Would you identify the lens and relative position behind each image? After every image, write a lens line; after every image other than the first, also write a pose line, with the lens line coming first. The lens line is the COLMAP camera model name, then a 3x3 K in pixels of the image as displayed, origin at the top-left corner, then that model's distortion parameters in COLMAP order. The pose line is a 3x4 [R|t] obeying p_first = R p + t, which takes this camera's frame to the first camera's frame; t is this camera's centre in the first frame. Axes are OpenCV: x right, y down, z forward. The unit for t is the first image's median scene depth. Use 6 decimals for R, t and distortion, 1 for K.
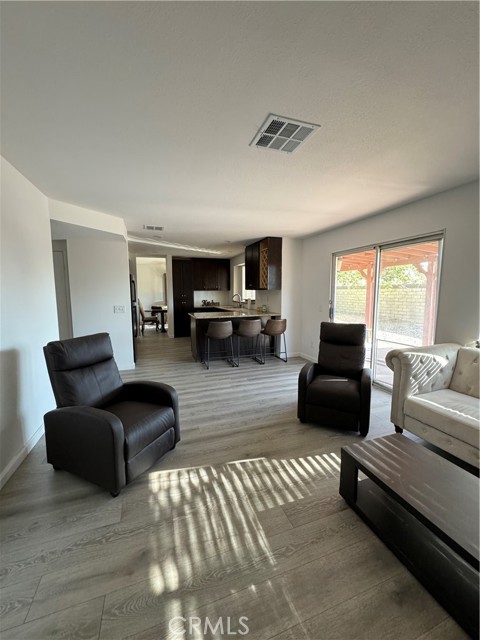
lens RADIAL K [[253.9, 0, 240.6], [0, 253.9, 318.1], [0, 0, 1]] dist [-0.001477, -0.000103]
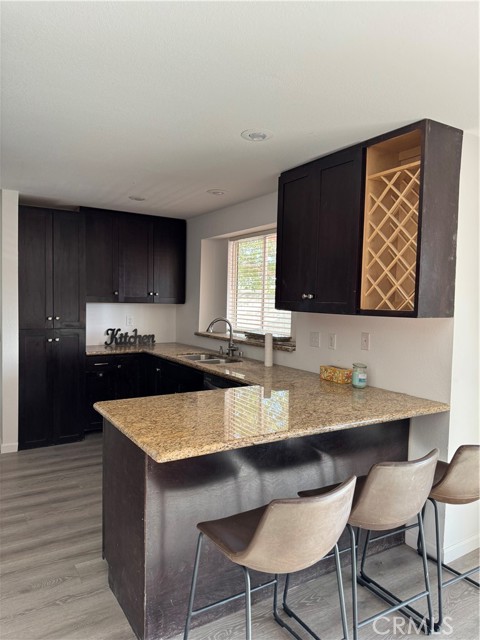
lens RADIAL K [[455.6, 0, 239.0], [0, 455.6, 320.6], [0, 0, 1]] dist [0.049865, 0.000213]
pose [[0.978769, 0.009163, 0.204763, -0.105591], [0.001606, 0.998627, -0.052364, -0.050853], [-0.204962, 0.051581, 0.977410, 0.344240]]
